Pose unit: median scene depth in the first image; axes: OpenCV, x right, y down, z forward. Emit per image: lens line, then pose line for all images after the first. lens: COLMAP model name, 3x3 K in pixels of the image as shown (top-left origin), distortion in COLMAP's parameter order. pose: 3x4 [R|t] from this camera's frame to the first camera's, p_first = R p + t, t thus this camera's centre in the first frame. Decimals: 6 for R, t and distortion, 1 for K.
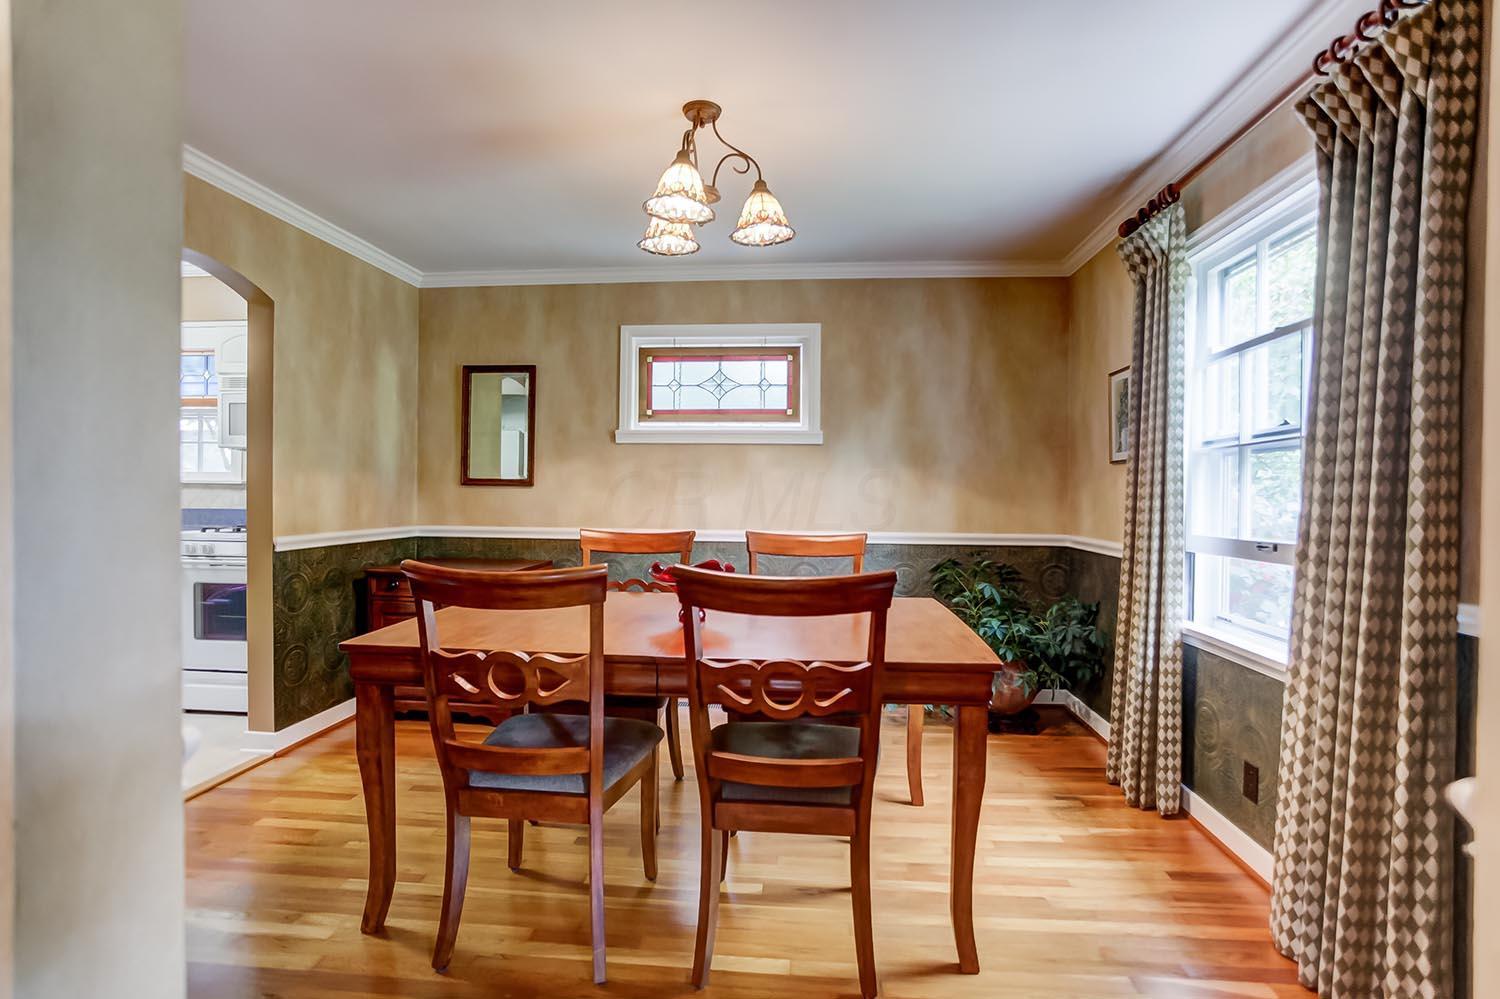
lens RADIAL K [[733.8, 0, 761.6], [0, 733.8, 498.5], [0, 0, 1]] dist [-0.052102, 0.021347]
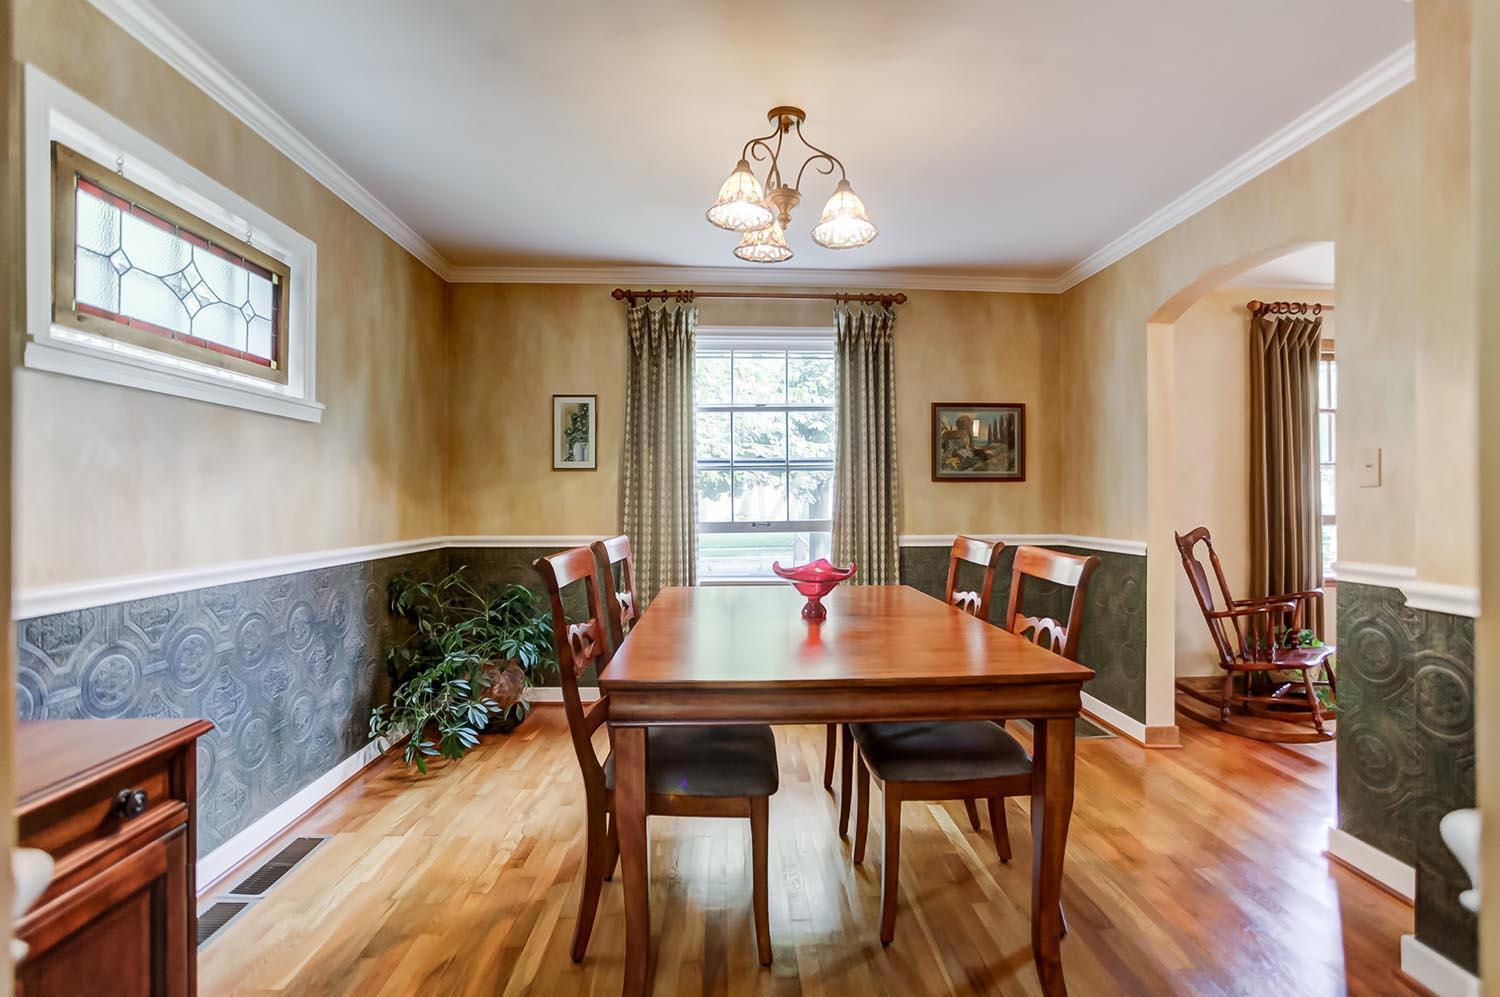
lens RADIAL K [[733.8, 0, 761.6], [0, 733.8, 497.5], [0, 0, 1]] dist [-0.052102, 0.021347]
pose [[-0.135182, -0.002195, 0.990818, -1.398300], [0.010301, 0.999940, 0.003620, -0.009037], [-0.990767, 0.010696, -0.135151, 1.512840]]
